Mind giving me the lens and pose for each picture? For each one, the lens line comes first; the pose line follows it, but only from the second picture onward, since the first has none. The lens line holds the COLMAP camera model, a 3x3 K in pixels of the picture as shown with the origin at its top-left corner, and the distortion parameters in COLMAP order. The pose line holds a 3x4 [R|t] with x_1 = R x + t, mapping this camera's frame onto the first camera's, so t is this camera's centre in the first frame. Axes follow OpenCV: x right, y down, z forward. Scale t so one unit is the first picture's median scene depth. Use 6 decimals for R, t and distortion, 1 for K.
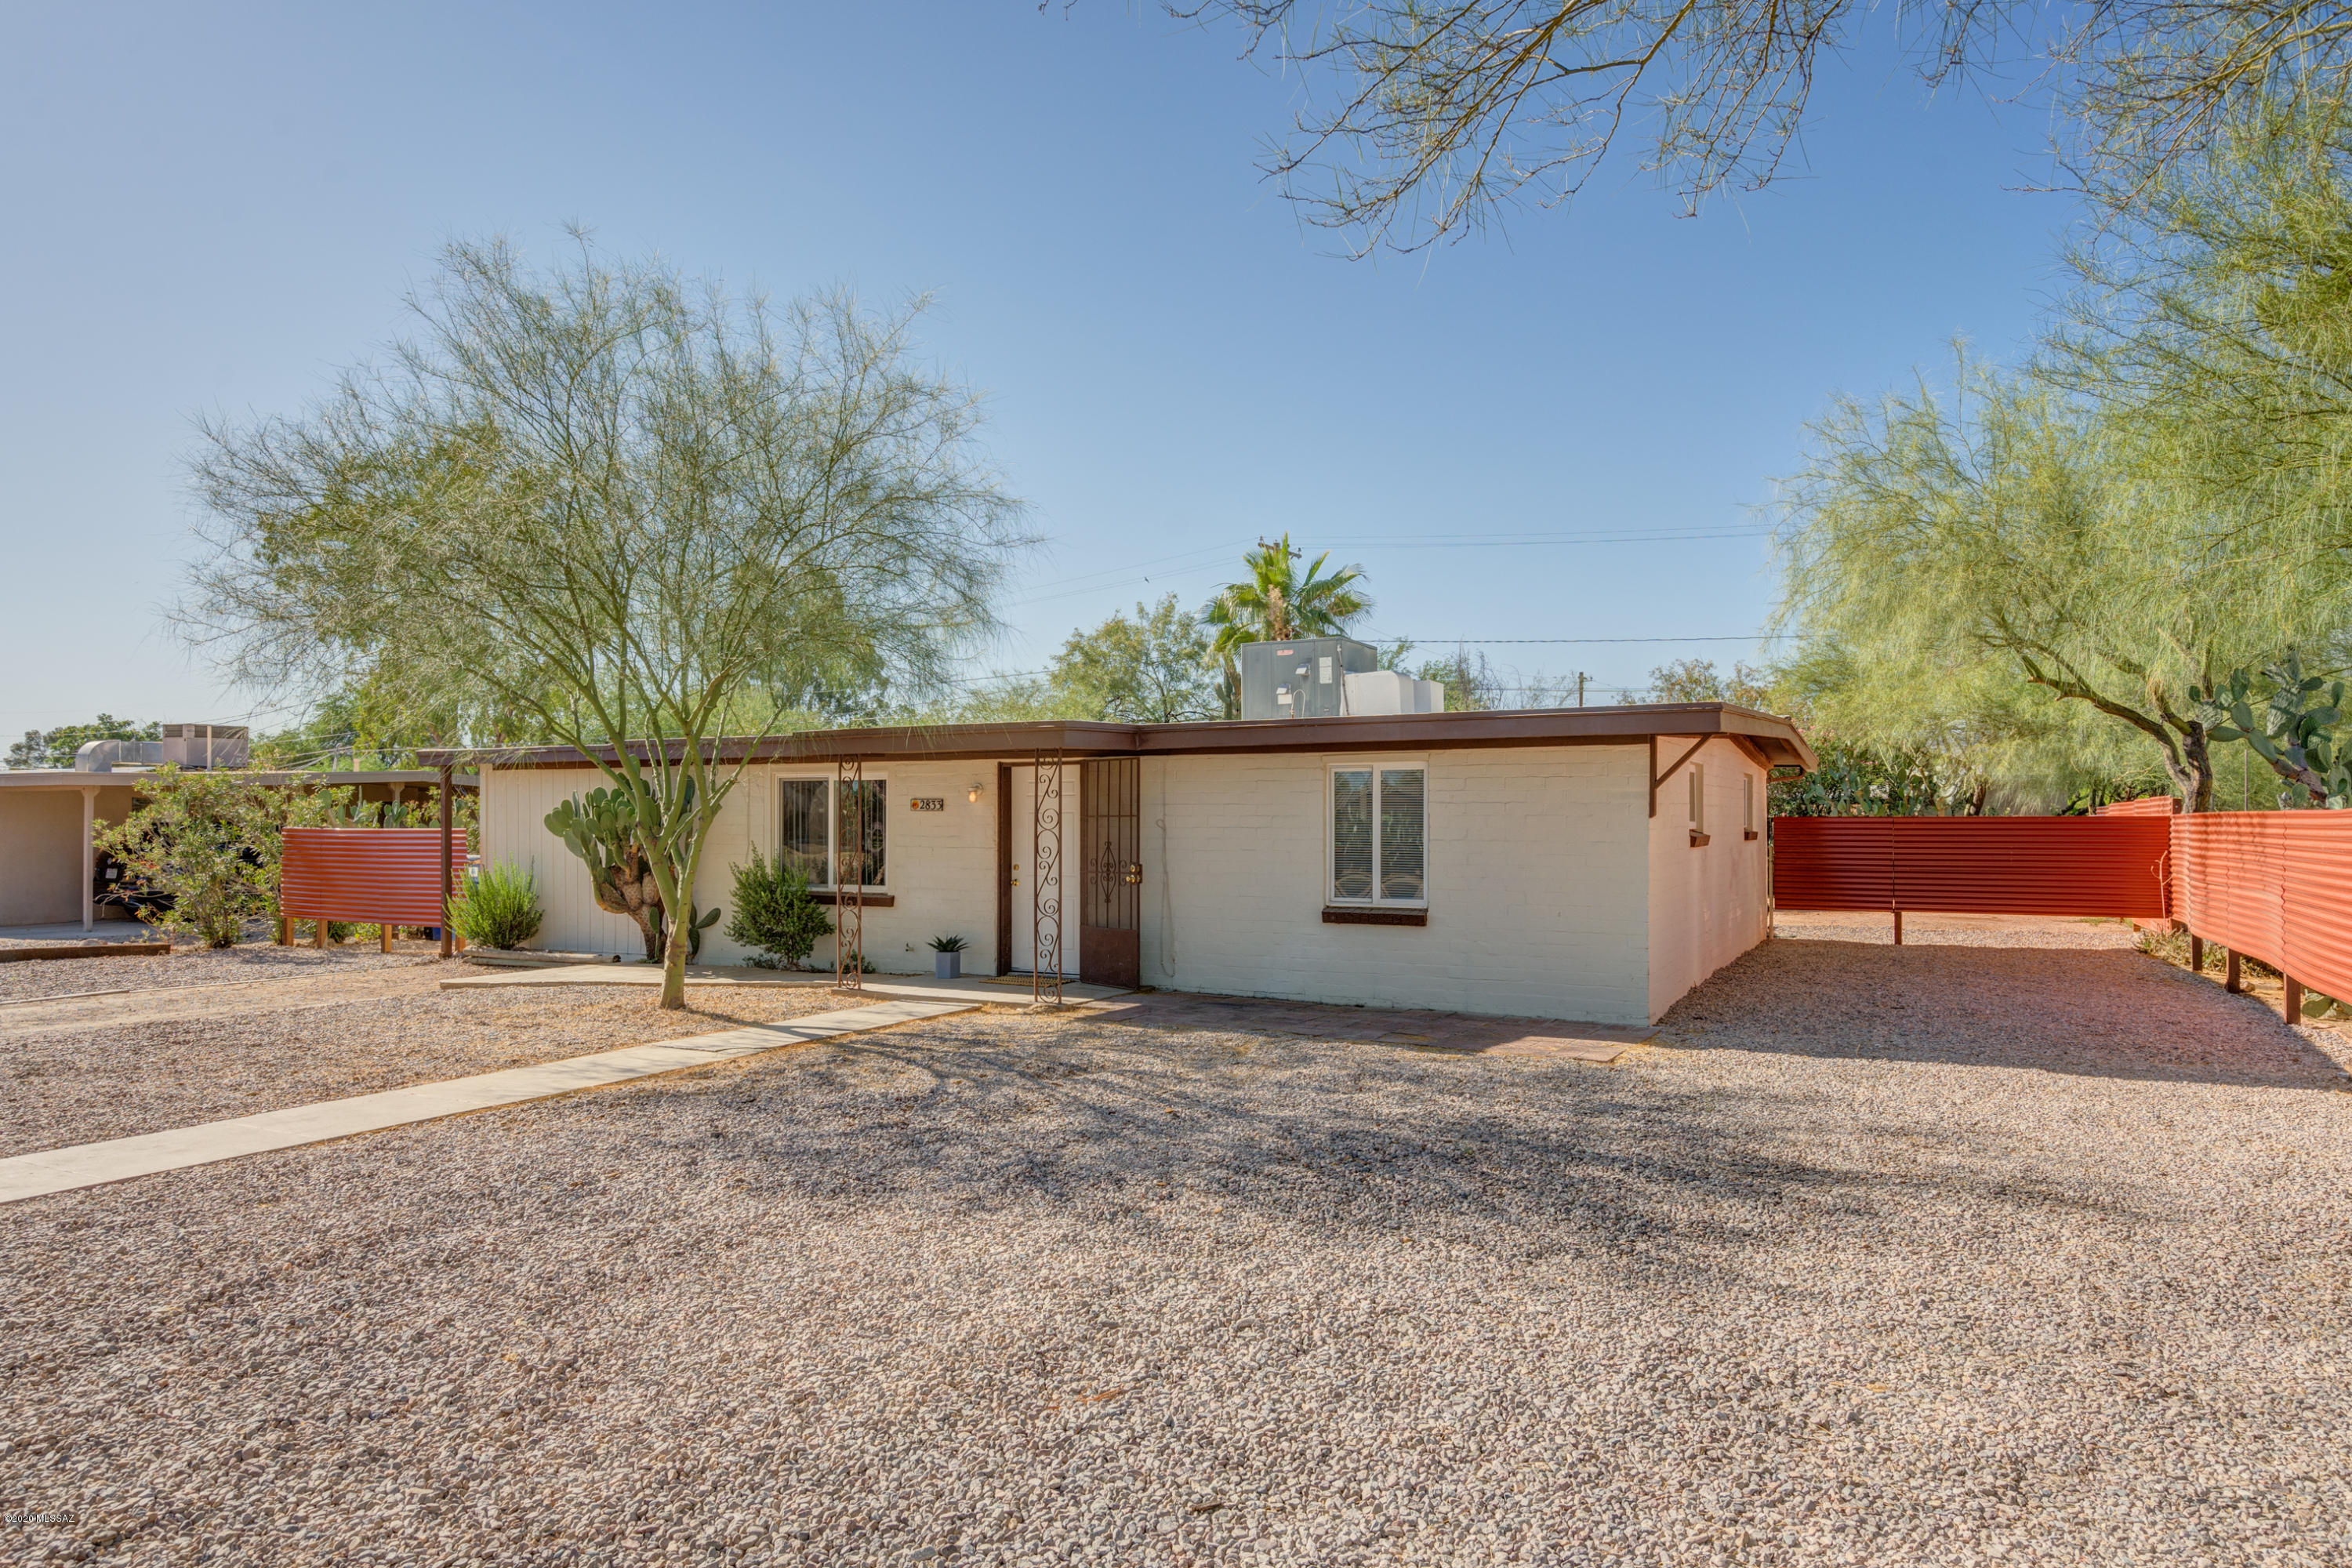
lens RADIAL K [[1431.8, 0, 1177.7], [0, 1431.8, 802.7], [0, 0, 1]] dist [0.001960, 0.005230]
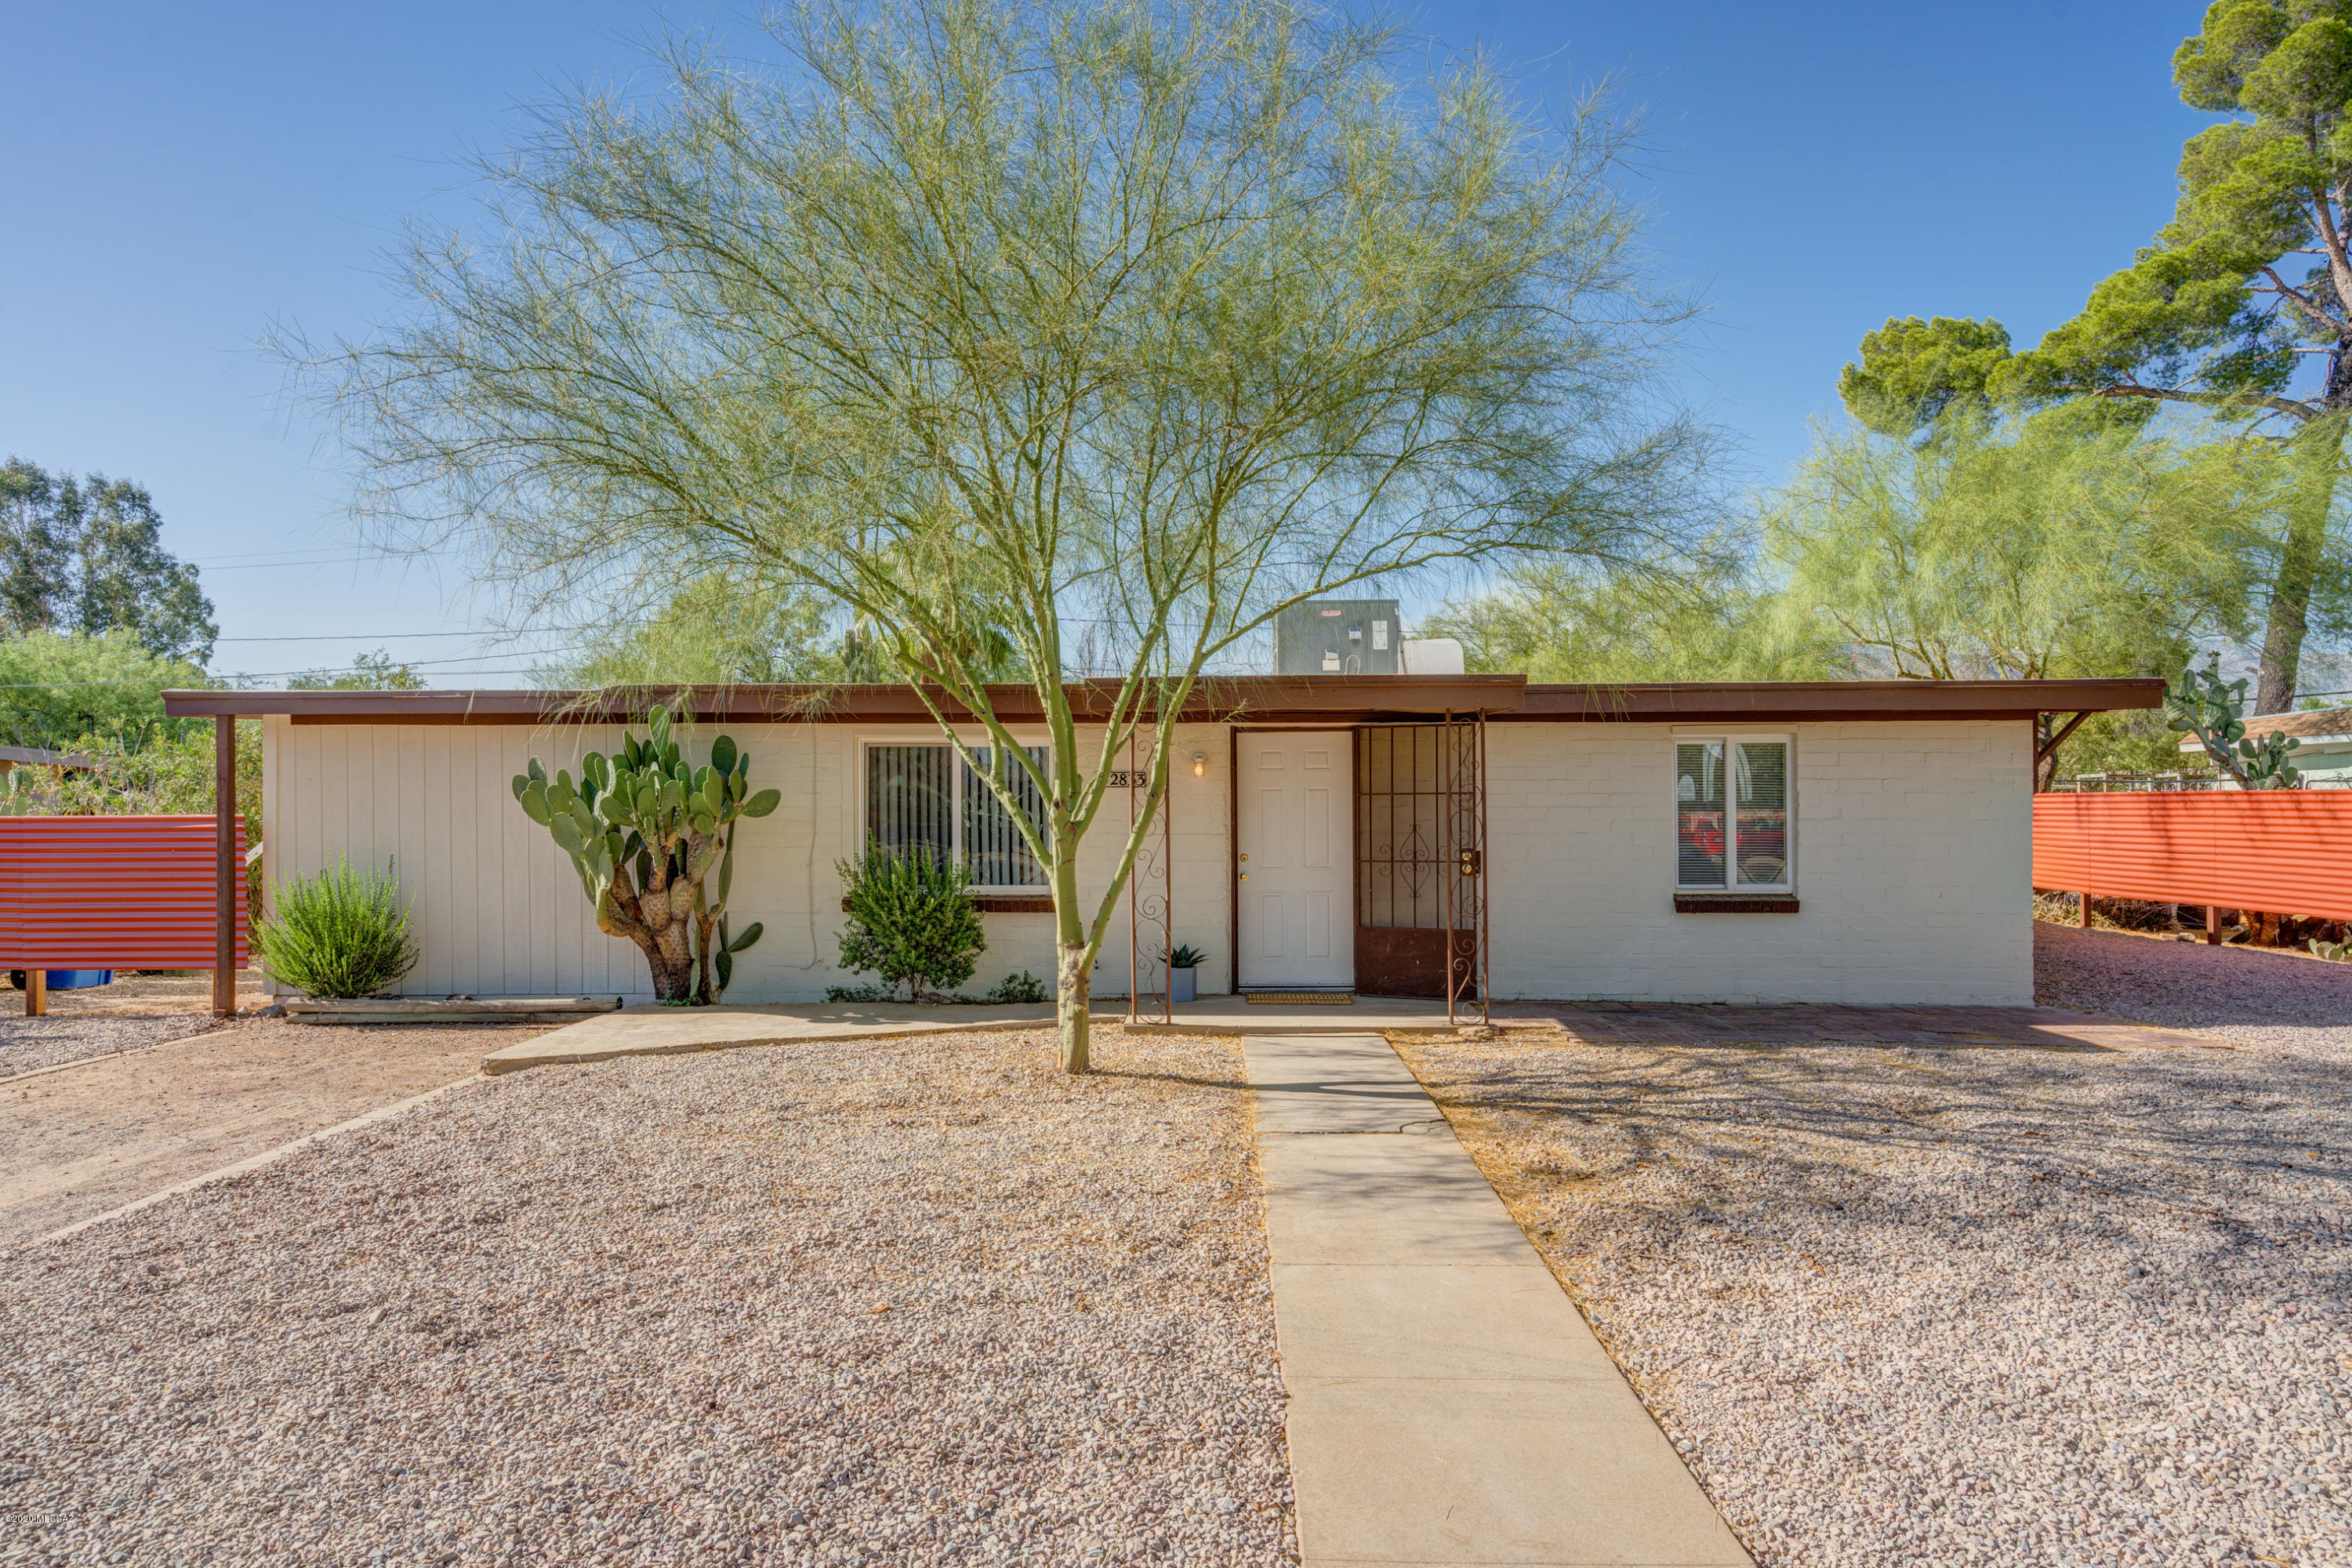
lens RADIAL K [[1431.8, 0, 1180.6], [0, 1431.8, 798.5], [0, 0, 1]] dist [0.001960, 0.005230]
pose [[0.894946, -0.000509, 0.446173, -0.498049], [-0.003126, 0.999968, 0.007410, 0.005795], [-0.446163, -0.008026, 0.894916, 0.292220]]
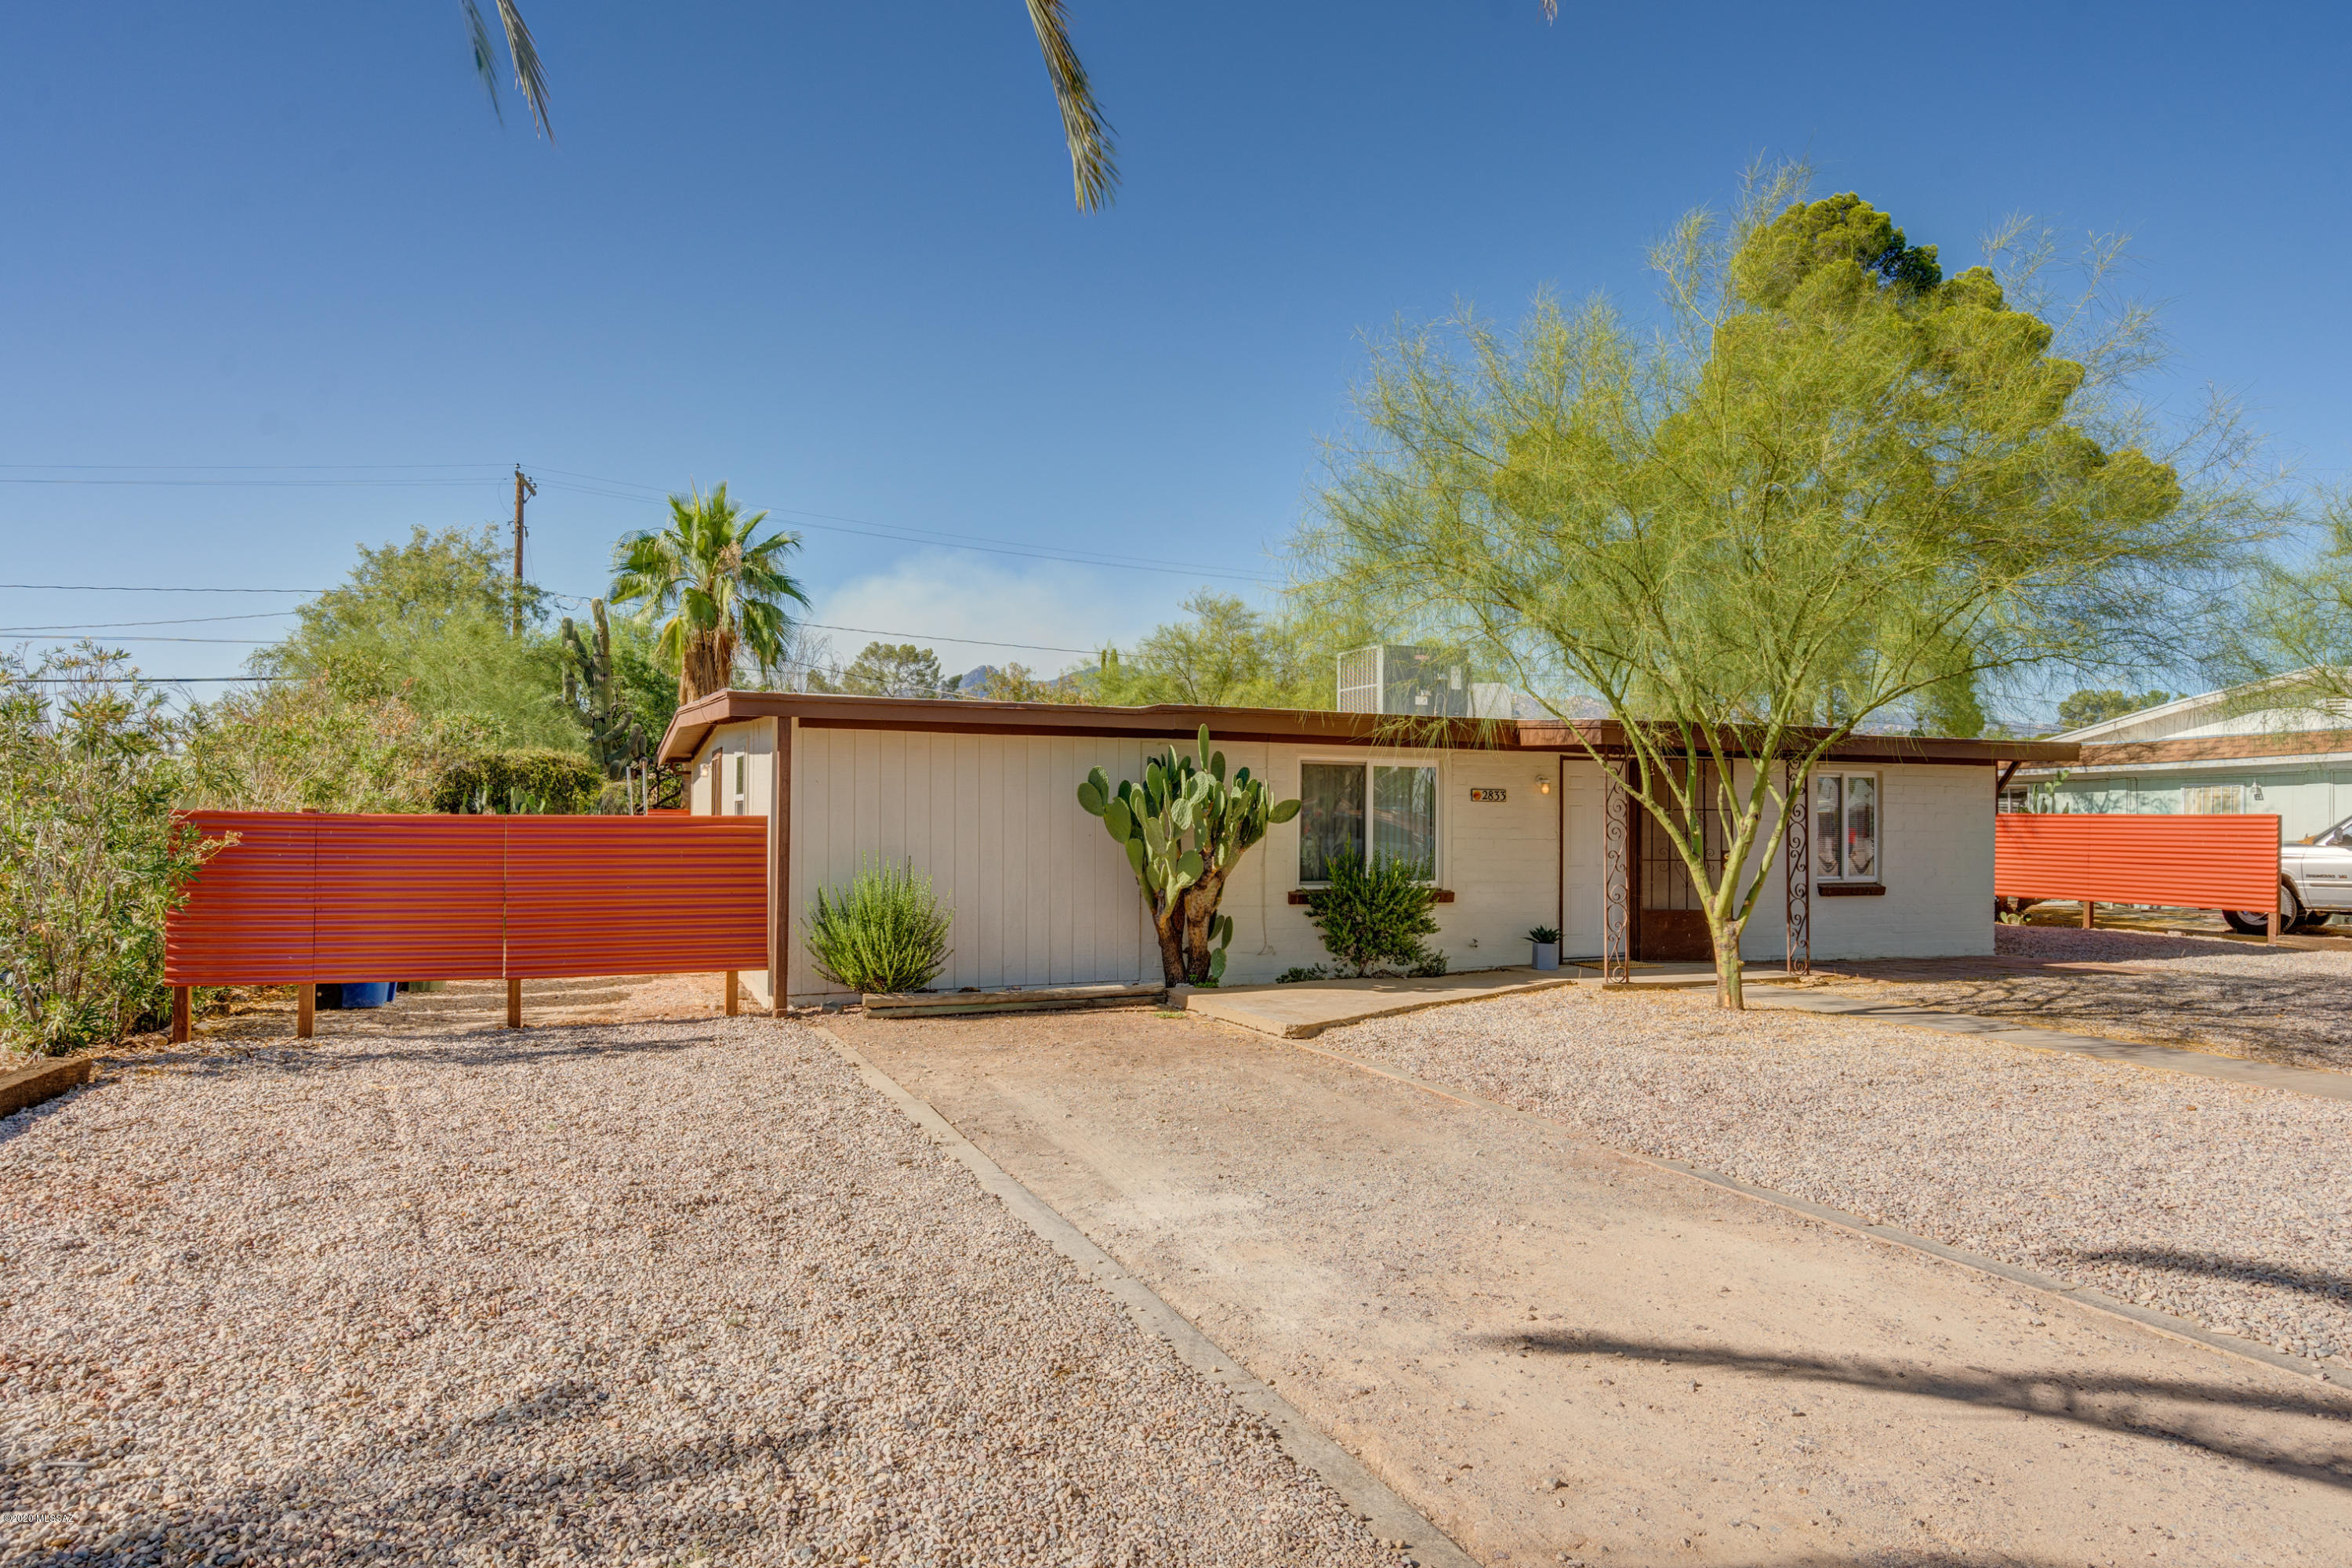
lens RADIAL K [[1431.8, 0, 1186.5], [0, 1431.8, 800.5], [0, 0, 1]] dist [0.001960, 0.005230]
pose [[0.632999, 0.012652, 0.774049, -1.071631], [-0.019643, 0.999807, -0.000279, 0.009360], [-0.773903, -0.015027, 0.633126, 0.547727]]
